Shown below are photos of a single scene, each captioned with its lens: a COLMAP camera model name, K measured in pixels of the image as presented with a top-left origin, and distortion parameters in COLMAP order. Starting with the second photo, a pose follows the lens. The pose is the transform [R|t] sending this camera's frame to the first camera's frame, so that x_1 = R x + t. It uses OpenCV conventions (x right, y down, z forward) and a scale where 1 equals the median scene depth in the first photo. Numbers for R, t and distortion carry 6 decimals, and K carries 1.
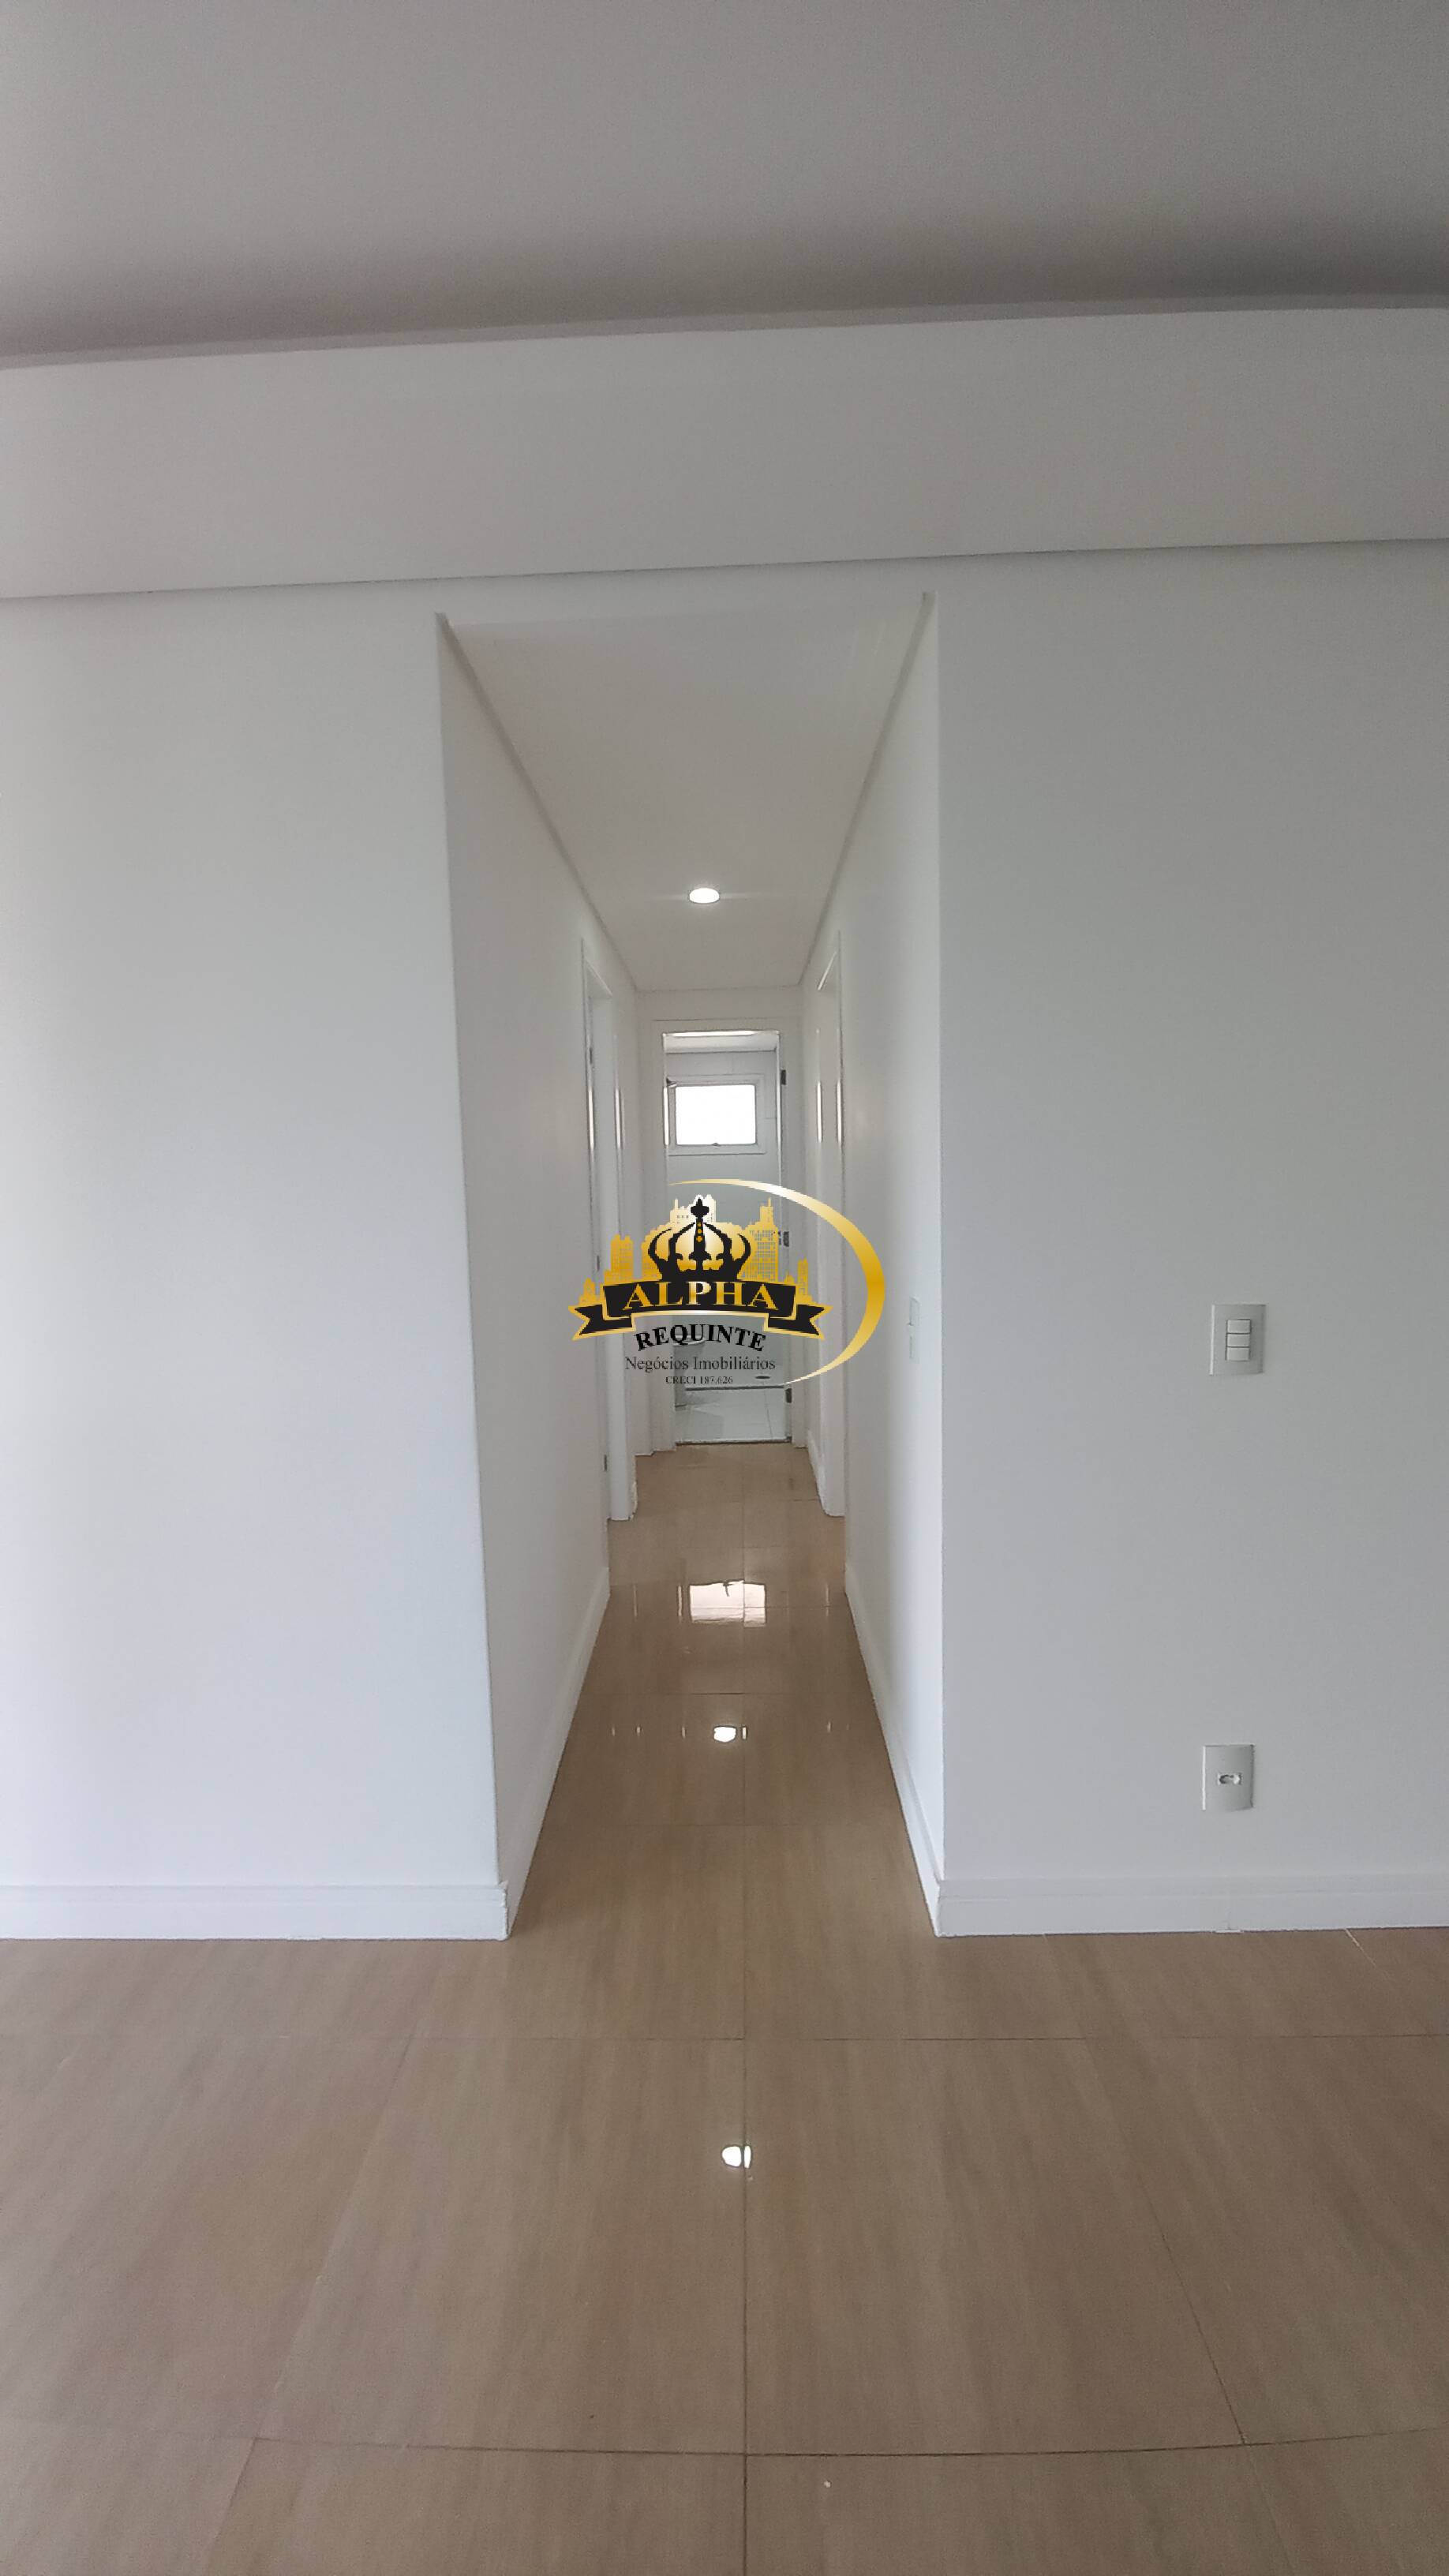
lens RADIAL K [[1027.2, 0, 724.5], [0, 1027.2, 1288.0], [0, 0, 1]] dist [-0.000274, -0.000012]
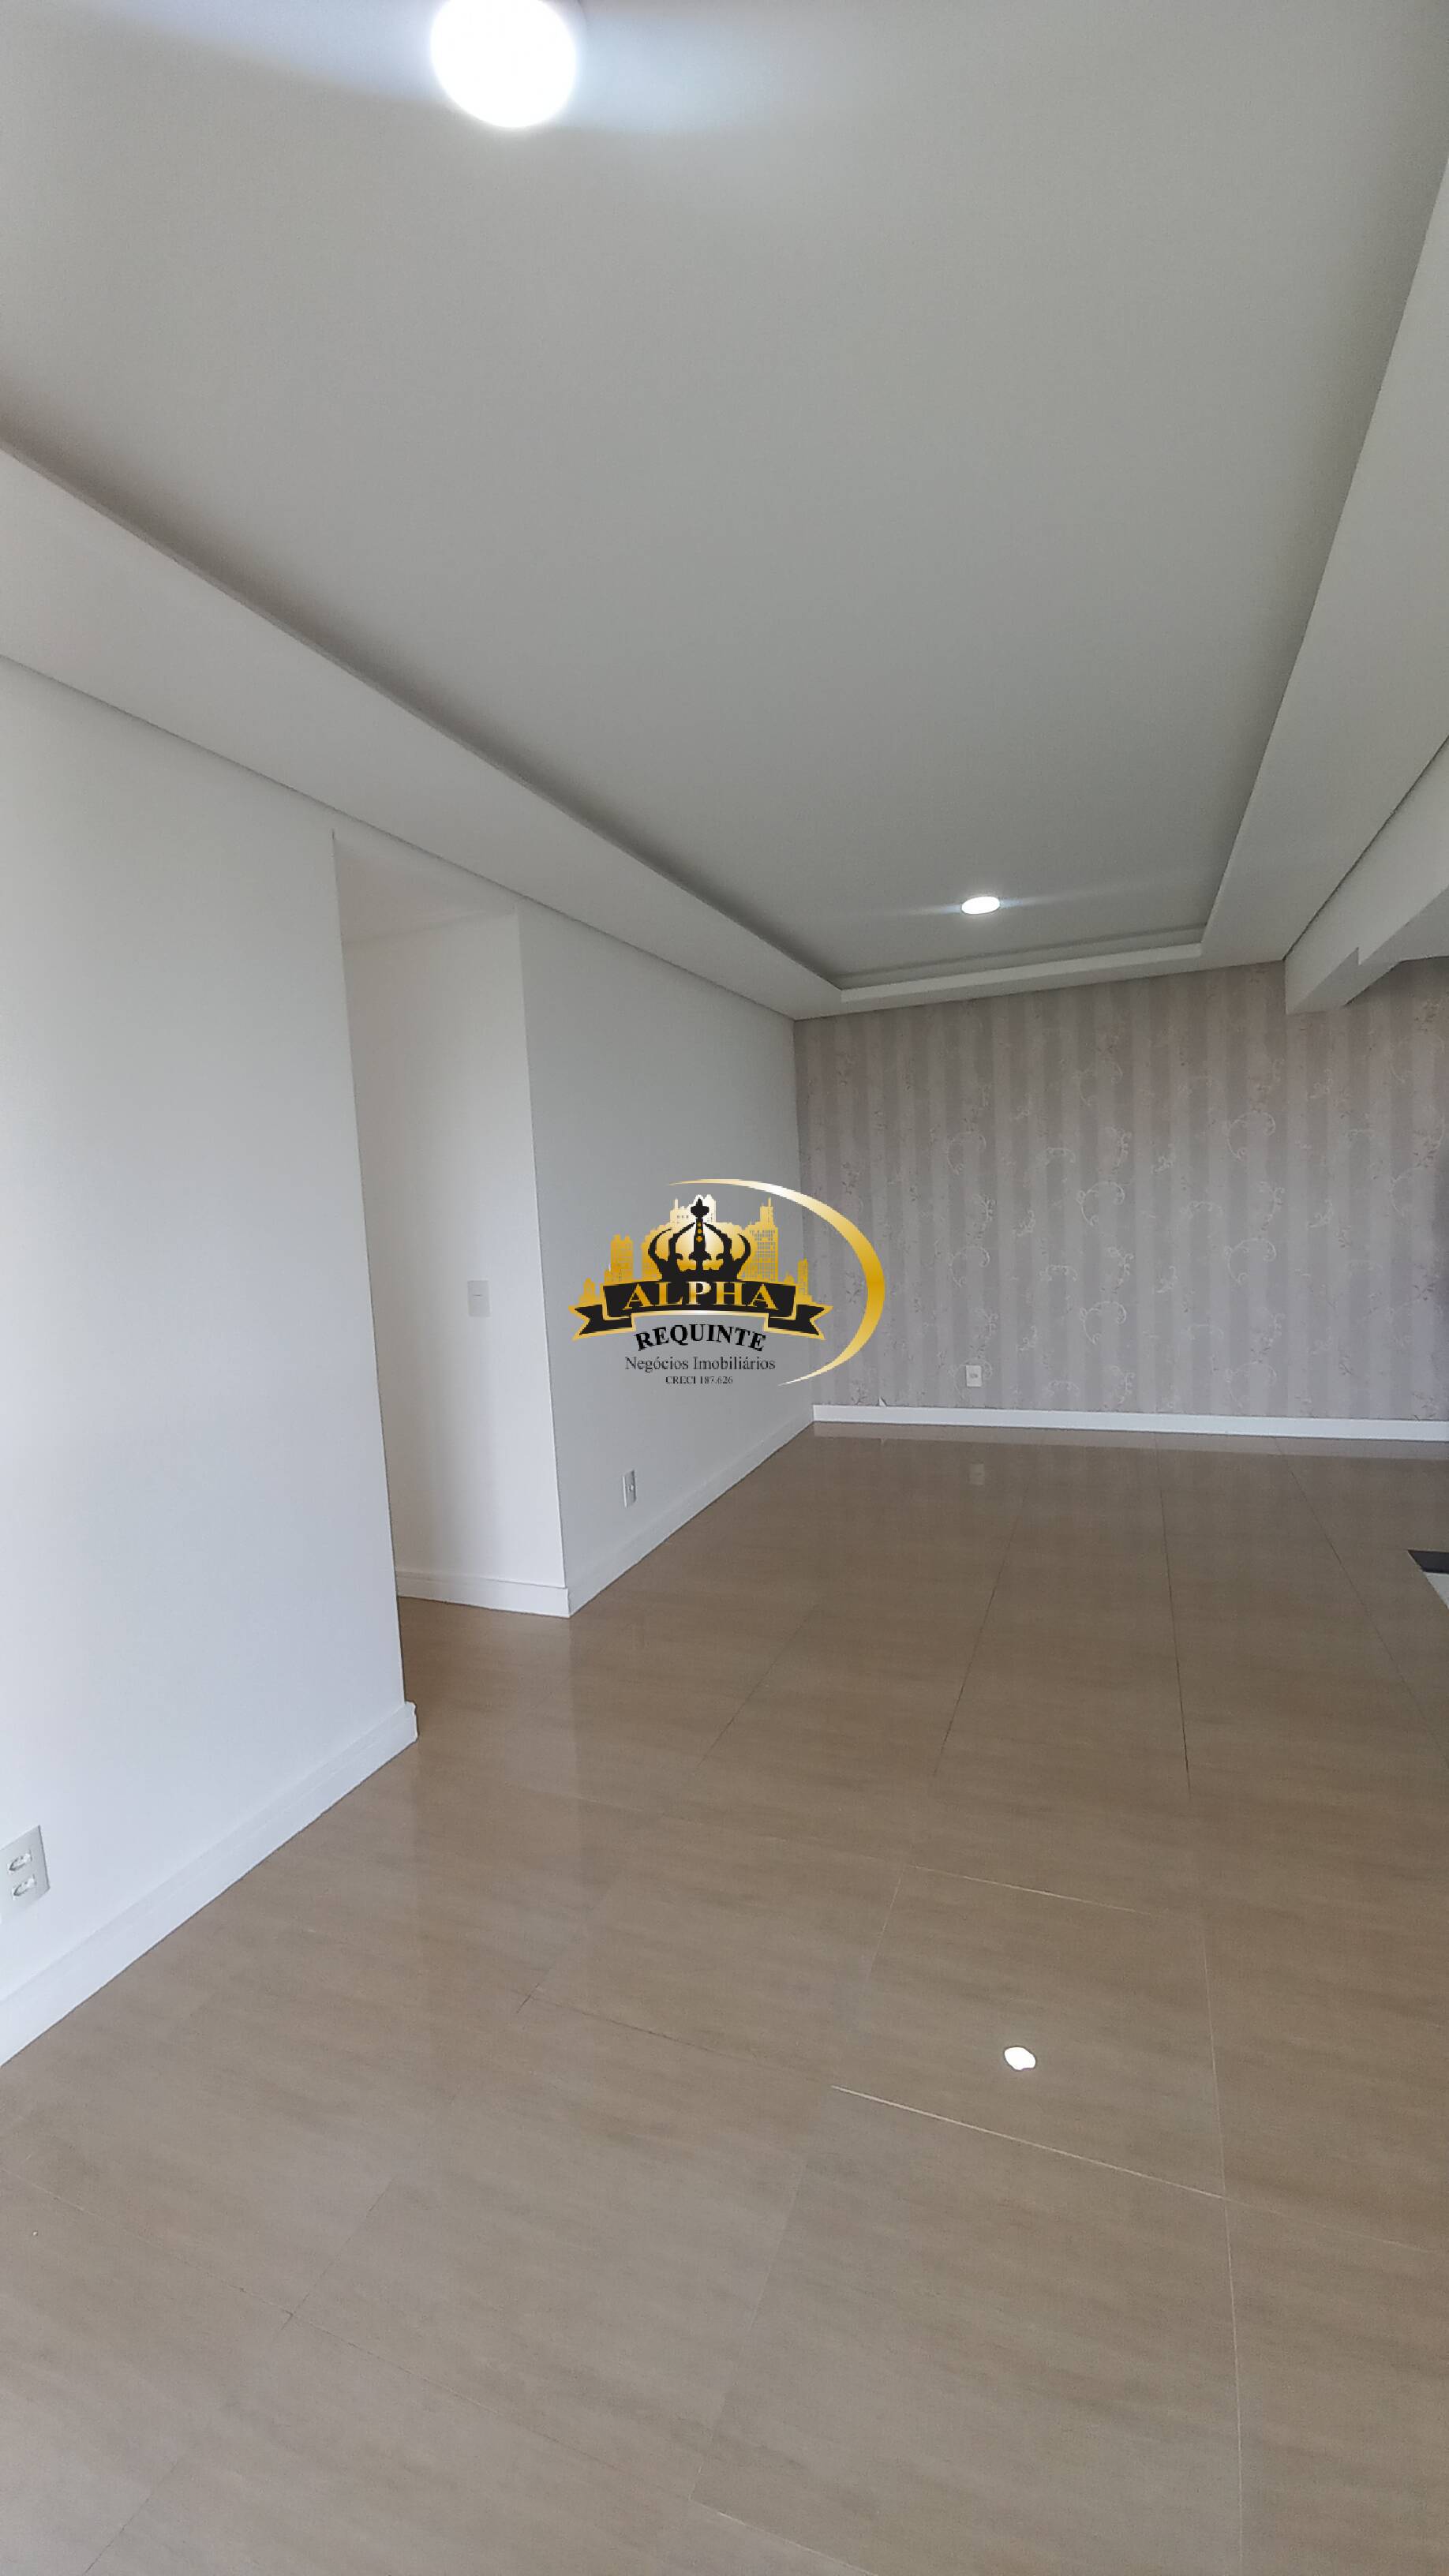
lens RADIAL K [[1027.2, 0, 724.5], [0, 1027.2, 1288.0], [0, 0, 1]] dist [-0.000274, -0.000012]
pose [[0.349379, -0.072536, 0.934170, -1.114532], [0.139332, 0.989936, 0.024756, 0.035546], [-0.926564, 0.121511, 0.355969, 0.015638]]
